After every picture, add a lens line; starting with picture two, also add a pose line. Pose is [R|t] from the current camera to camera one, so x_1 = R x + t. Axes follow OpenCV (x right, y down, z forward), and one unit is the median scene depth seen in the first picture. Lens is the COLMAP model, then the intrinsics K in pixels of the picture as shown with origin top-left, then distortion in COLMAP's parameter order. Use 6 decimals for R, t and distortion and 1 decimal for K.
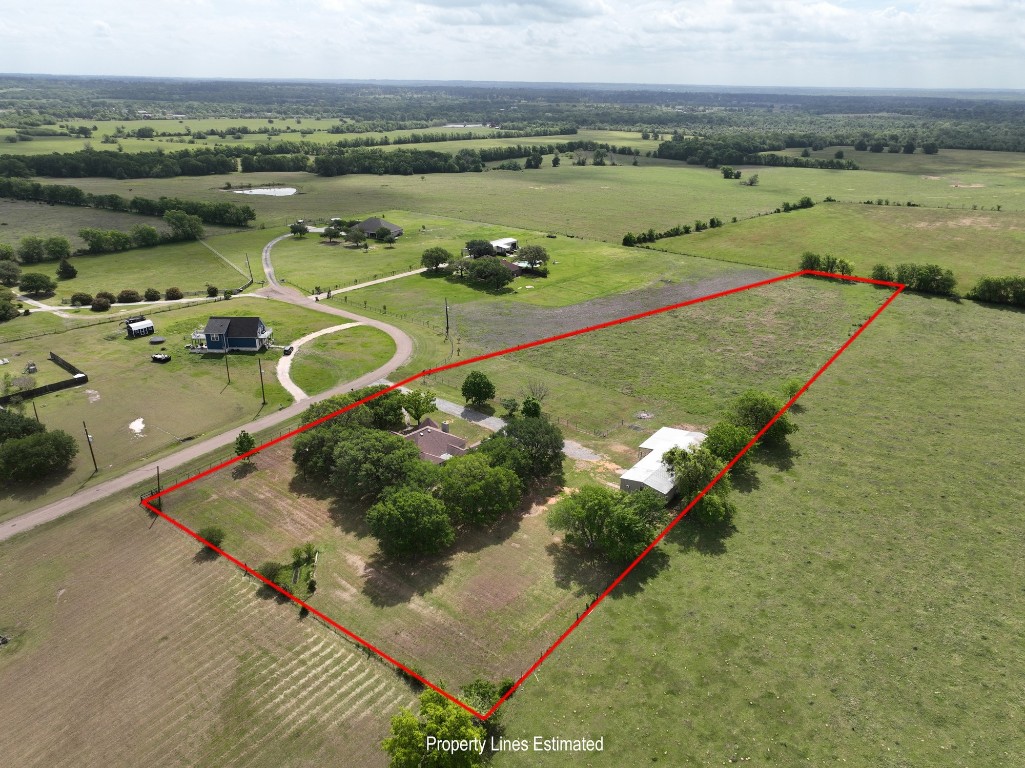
lens RADIAL K [[722.5, 0, 513.9], [0, 722.5, 382.0], [0, 0, 1]] dist [-0.001565, 0.020495]
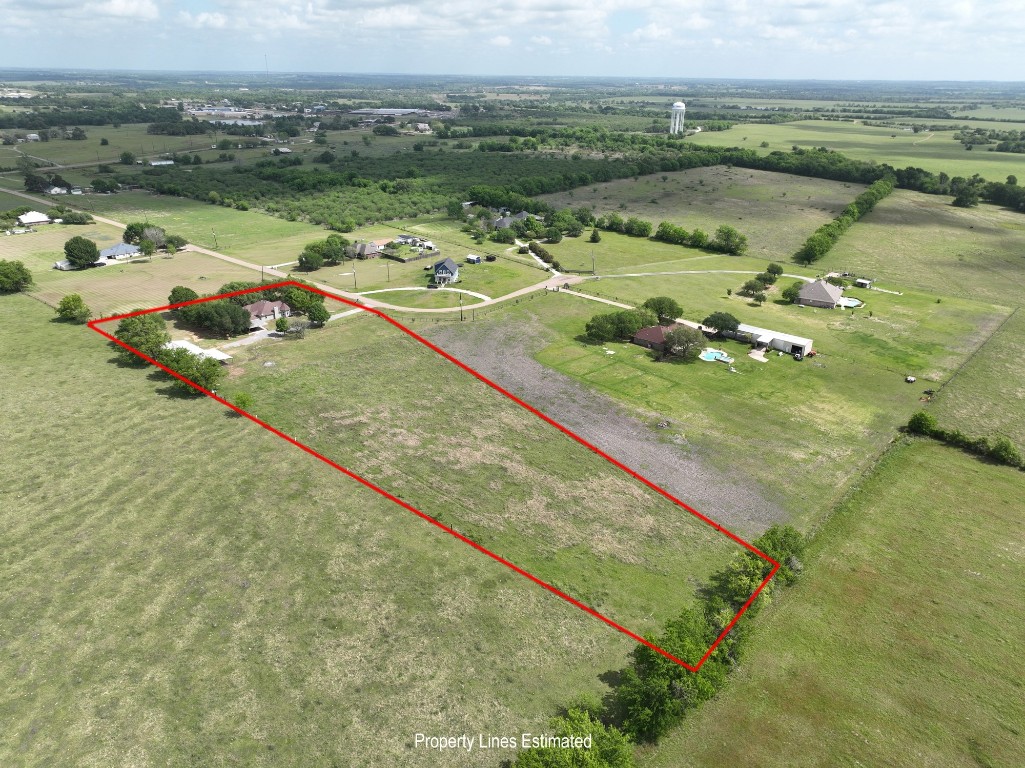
lens RADIAL K [[722.5, 0, 513.9], [0, 722.5, 382.0], [0, 0, 1]] dist [-0.001565, 0.020495]
pose [[-0.085499, 0.378885, -0.921486, 0.955448], [-0.398529, 0.834657, 0.380160, -0.427633], [0.913162, 0.399742, 0.079635, 0.881691]]
